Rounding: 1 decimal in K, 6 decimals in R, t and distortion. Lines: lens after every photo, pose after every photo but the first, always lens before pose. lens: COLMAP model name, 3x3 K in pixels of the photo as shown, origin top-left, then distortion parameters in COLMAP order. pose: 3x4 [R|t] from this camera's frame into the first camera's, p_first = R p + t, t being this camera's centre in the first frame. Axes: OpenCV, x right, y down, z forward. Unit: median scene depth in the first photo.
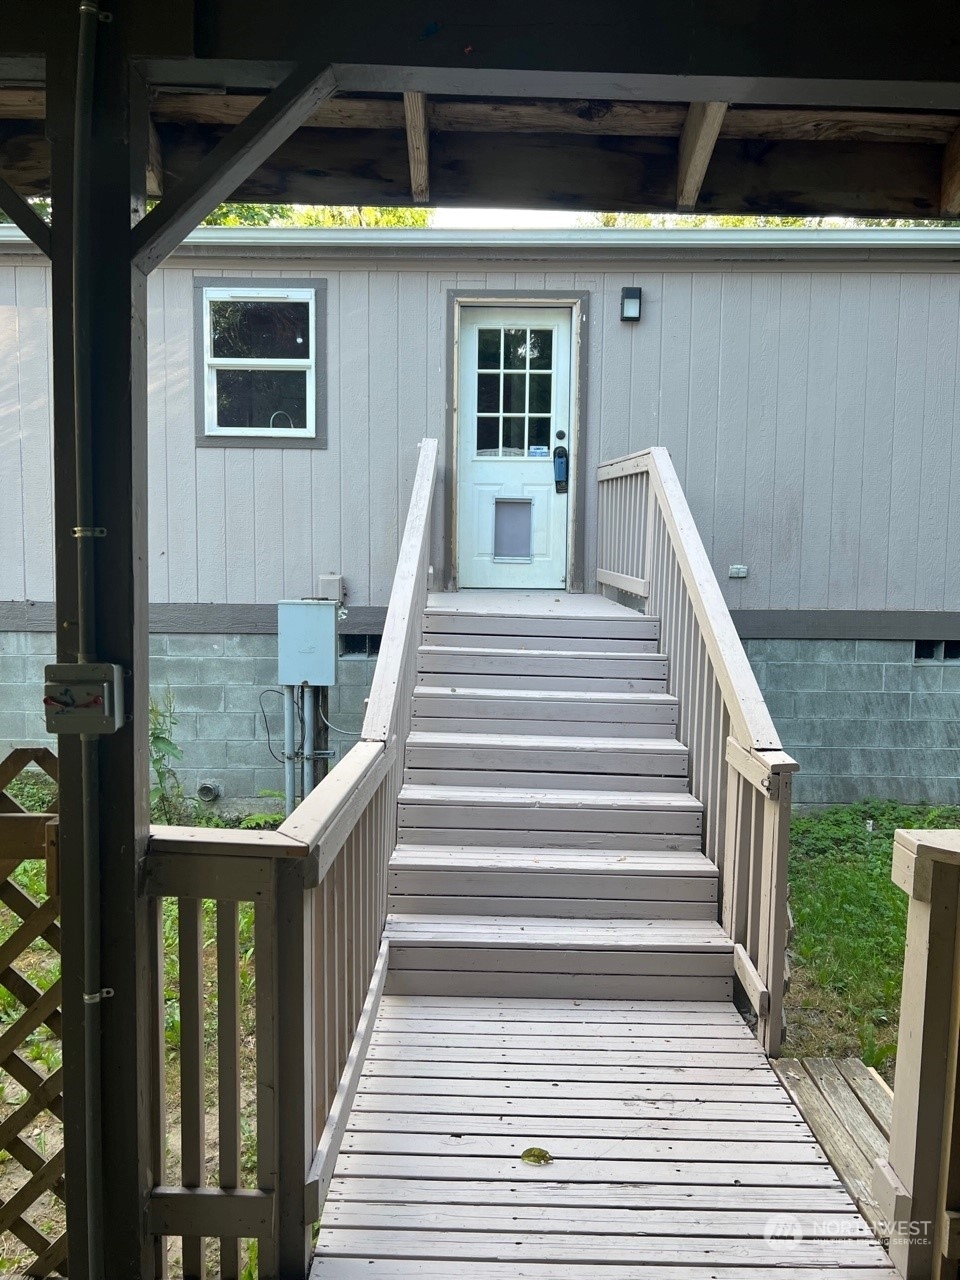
lens RADIAL K [[968.6, 0, 480.0], [0, 968.6, 640.0], [0, 0, 1]] dist [0.036621, -0.005476]
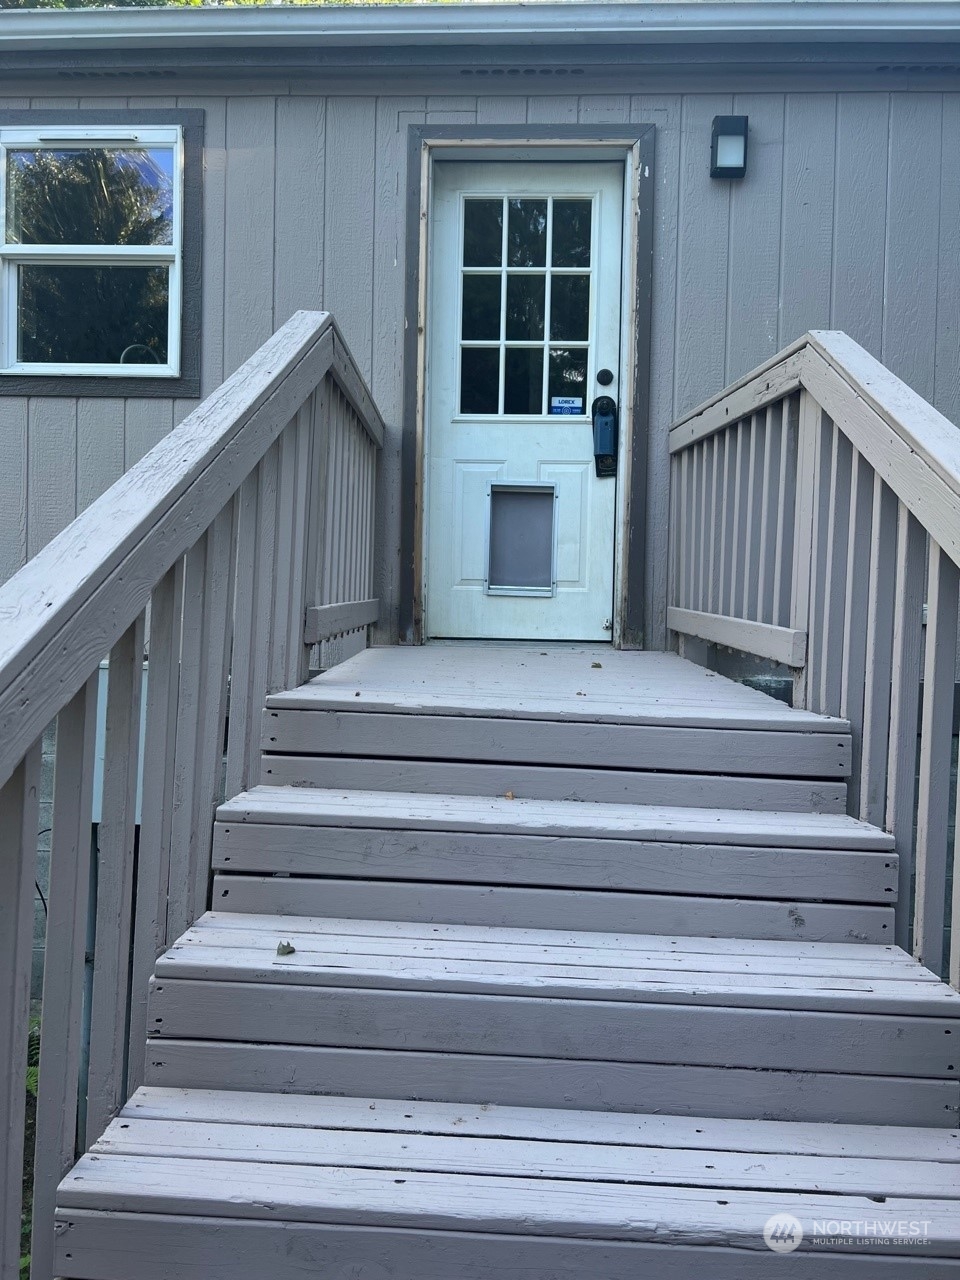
lens RADIAL K [[874.5, 0, 480.0], [0, 874.5, 640.0], [0, 0, 1]] dist [-0.001318, -0.001321]
pose [[0.998347, 0.009787, -0.056626, 0.040105], [-0.012267, 0.998973, -0.043611, -0.030524], [0.056141, 0.044233, 0.997443, 0.484639]]
